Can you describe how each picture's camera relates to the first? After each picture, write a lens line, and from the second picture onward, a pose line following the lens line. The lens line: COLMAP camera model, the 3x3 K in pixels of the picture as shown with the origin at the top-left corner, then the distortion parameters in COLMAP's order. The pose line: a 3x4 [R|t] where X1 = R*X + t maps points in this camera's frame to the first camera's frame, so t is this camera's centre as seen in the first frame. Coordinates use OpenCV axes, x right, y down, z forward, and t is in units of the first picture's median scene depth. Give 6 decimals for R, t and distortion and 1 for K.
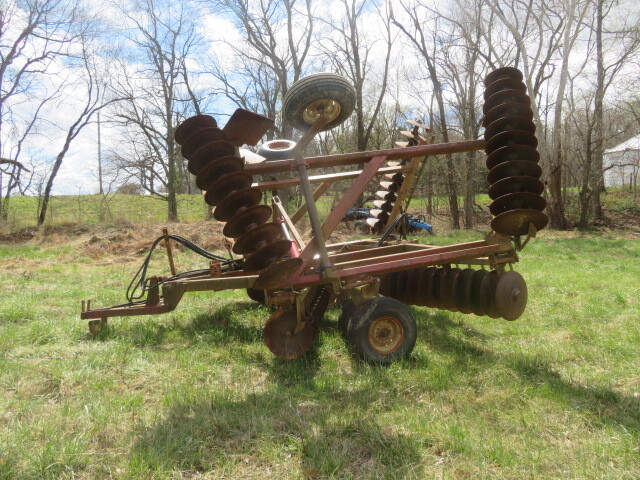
lens RADIAL K [[464.5, 0, 317.1], [0, 464.5, 241.5], [0, 0, 1]] dist [-0.015374, -0.006058]
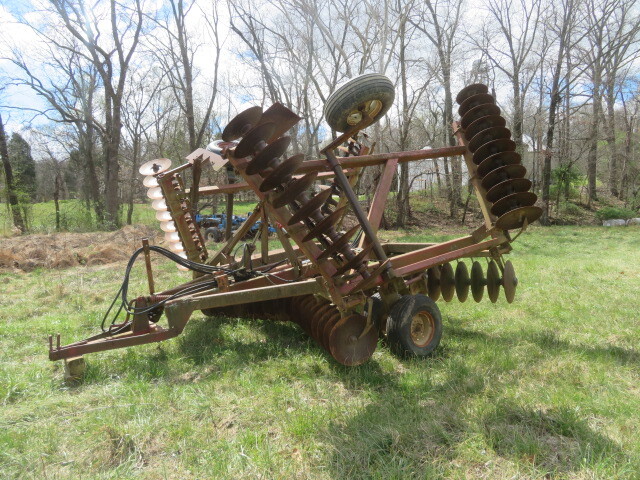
lens RADIAL K [[464.5, 0, 317.1], [0, 464.5, 241.5], [0, 0, 1]] dist [-0.015374, -0.006058]
pose [[0.911655, -0.047537, 0.408197, -0.393026], [0.053598, 0.998557, -0.003416, -0.004185], [-0.407446, 0.024992, 0.912887, 0.108678]]
